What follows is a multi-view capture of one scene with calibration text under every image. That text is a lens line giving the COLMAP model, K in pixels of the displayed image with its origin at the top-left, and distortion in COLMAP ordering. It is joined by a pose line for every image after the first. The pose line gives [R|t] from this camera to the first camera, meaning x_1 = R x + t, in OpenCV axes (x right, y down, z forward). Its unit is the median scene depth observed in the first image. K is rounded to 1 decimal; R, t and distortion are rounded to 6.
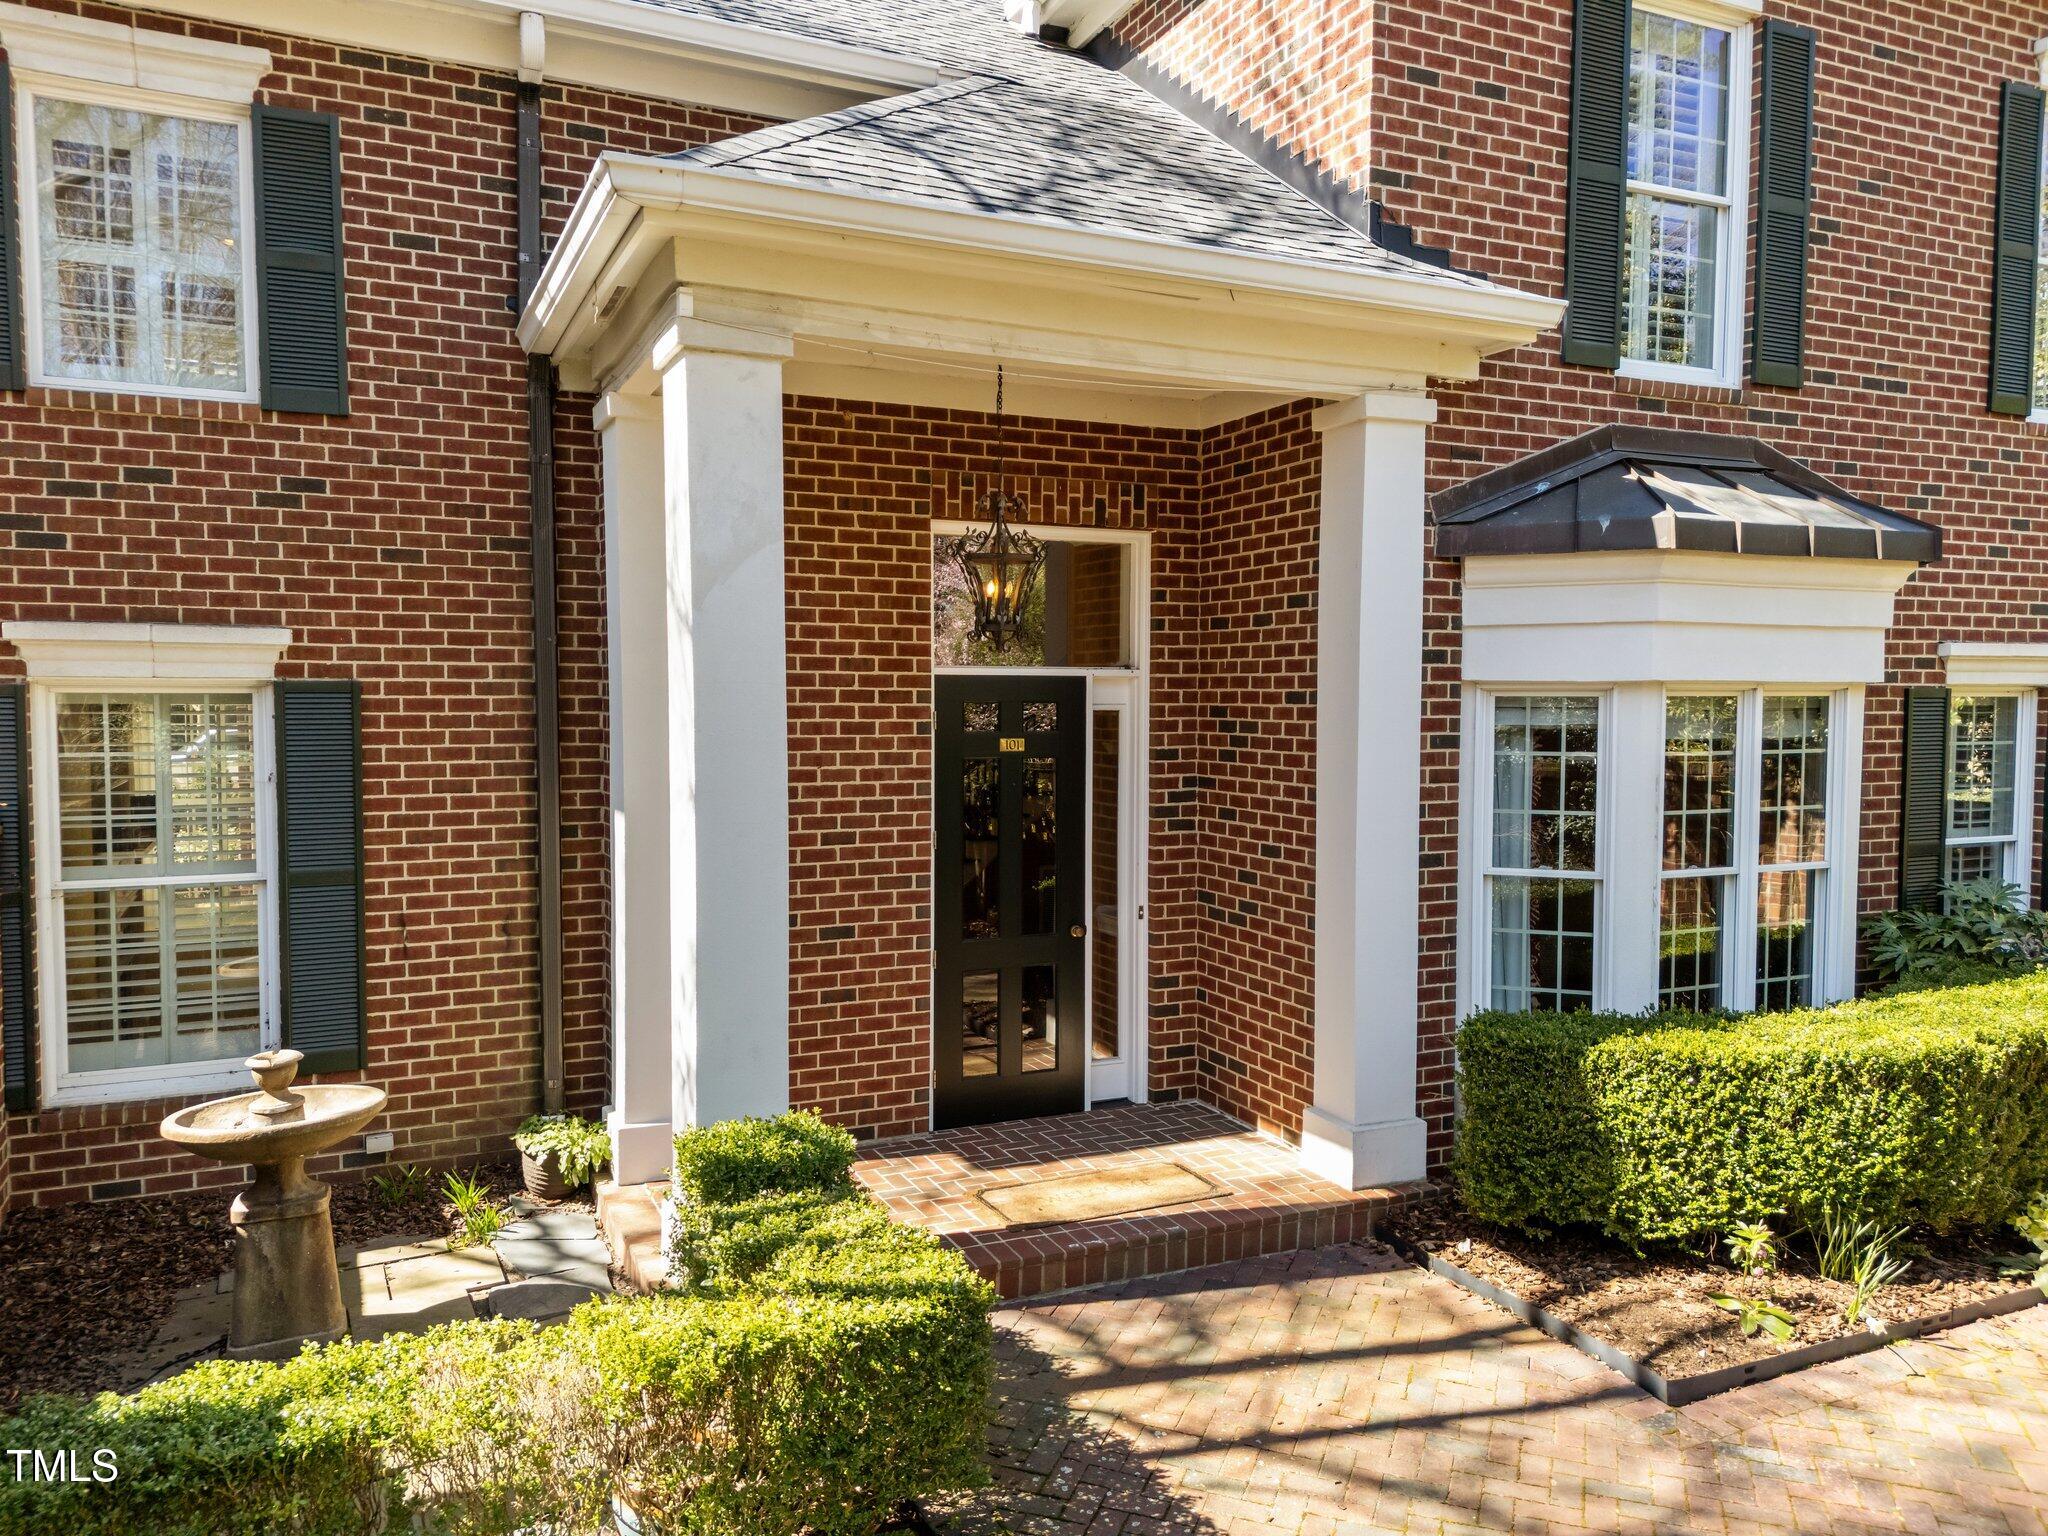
lens RADIAL K [[1450.3, 0, 1024.0], [0, 1450.3, 768.0], [0, 0, 1]] dist [0.099968, -0.113195]
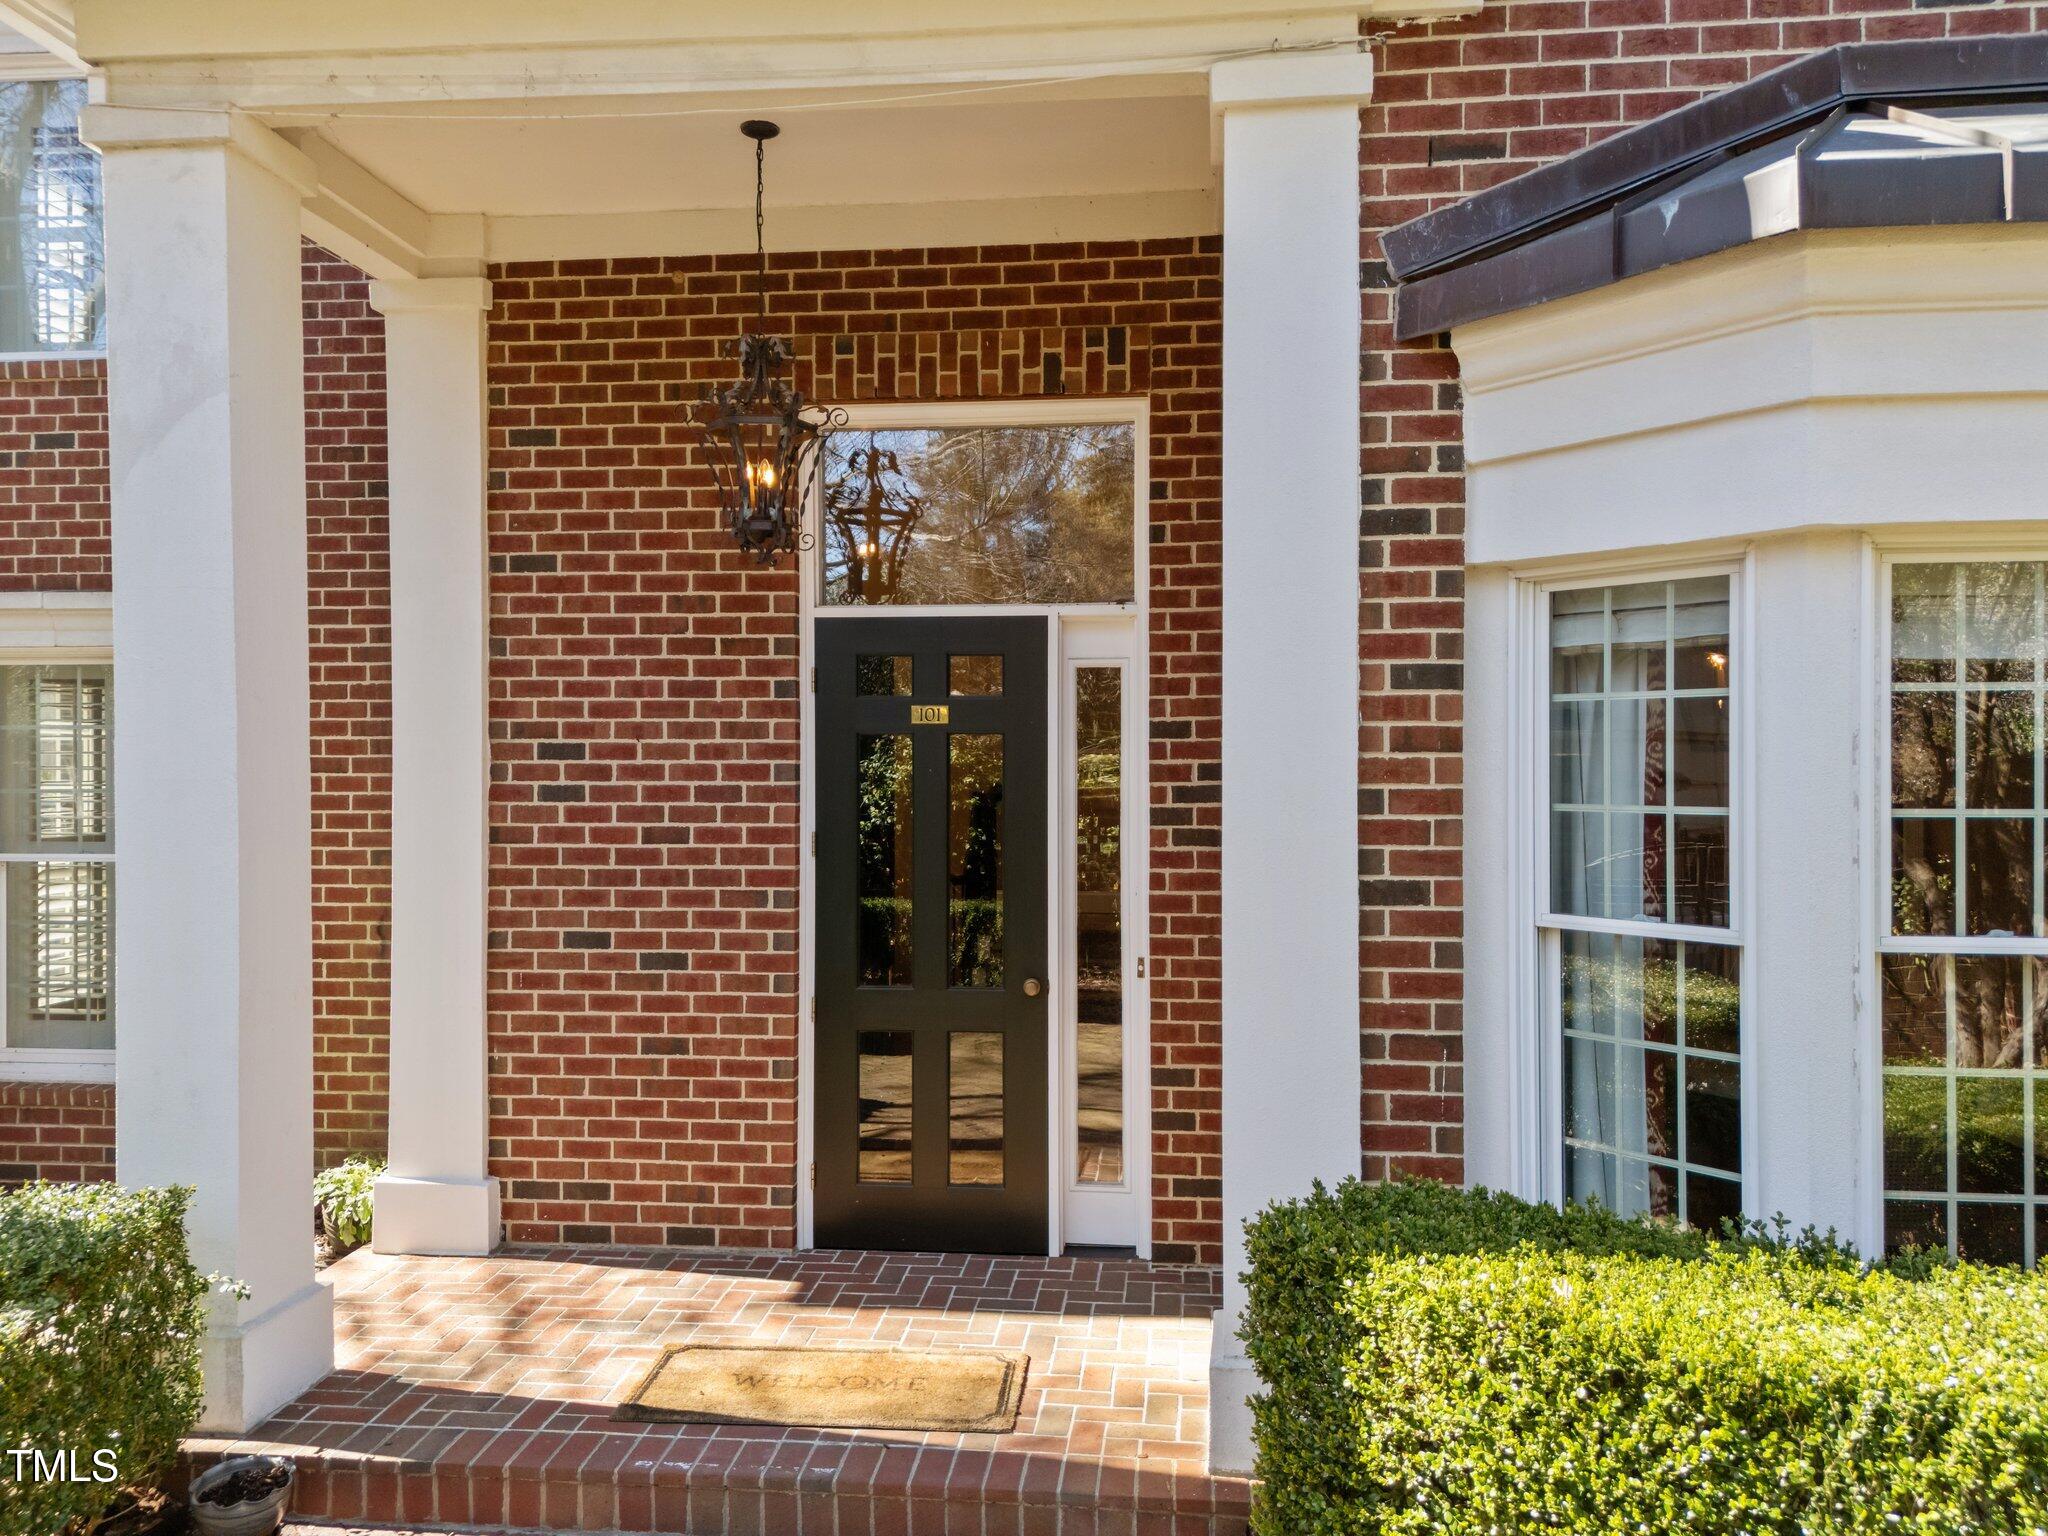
lens RADIAL K [[1476.0, 0, 1024.0], [0, 1476.0, 768.0], [0, 0, 1]] dist [0.058379, -0.041834]
pose [[0.863666, -0.000899, -0.504063, 0.423334], [-0.021274, 0.999042, -0.038234, 0.039364], [0.503615, 0.043745, 0.862820, 0.432840]]
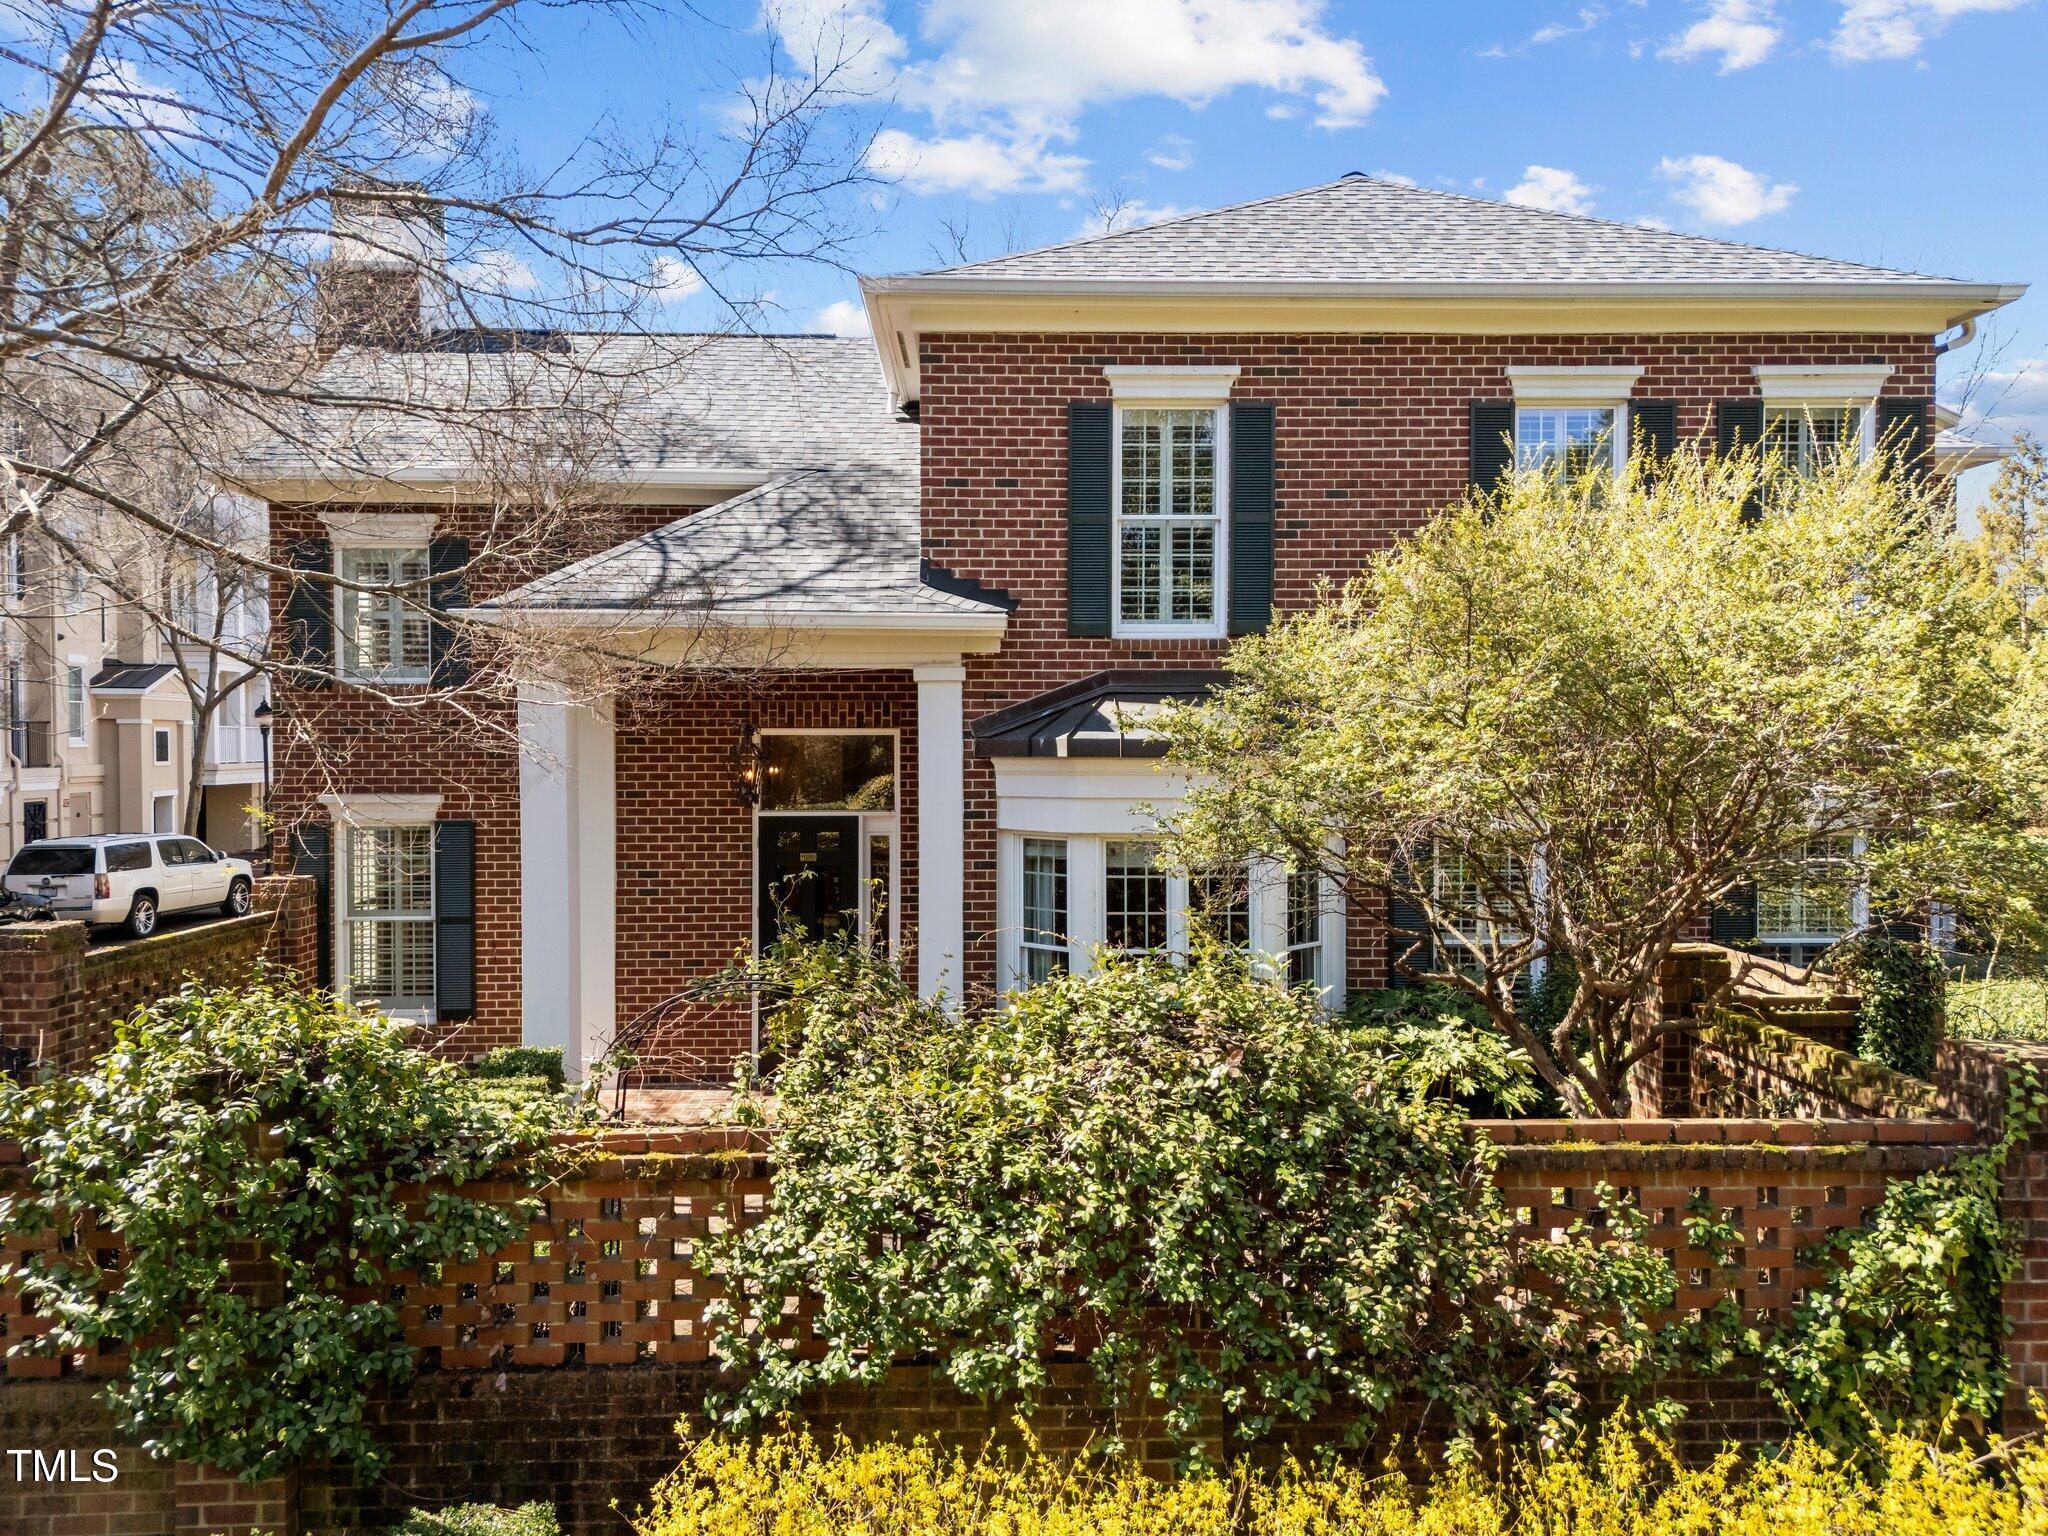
lens RADIAL K [[1476.0, 0, 1024.0], [0, 1476.0, 768.0], [0, 0, 1]] dist [0.058379, -0.041834]
pose [[0.924514, 0.002031, -0.381144, 0.941864], [-0.015255, 0.999382, -0.031677, -0.074199], [0.380844, 0.035101, 0.923973, -0.530345]]
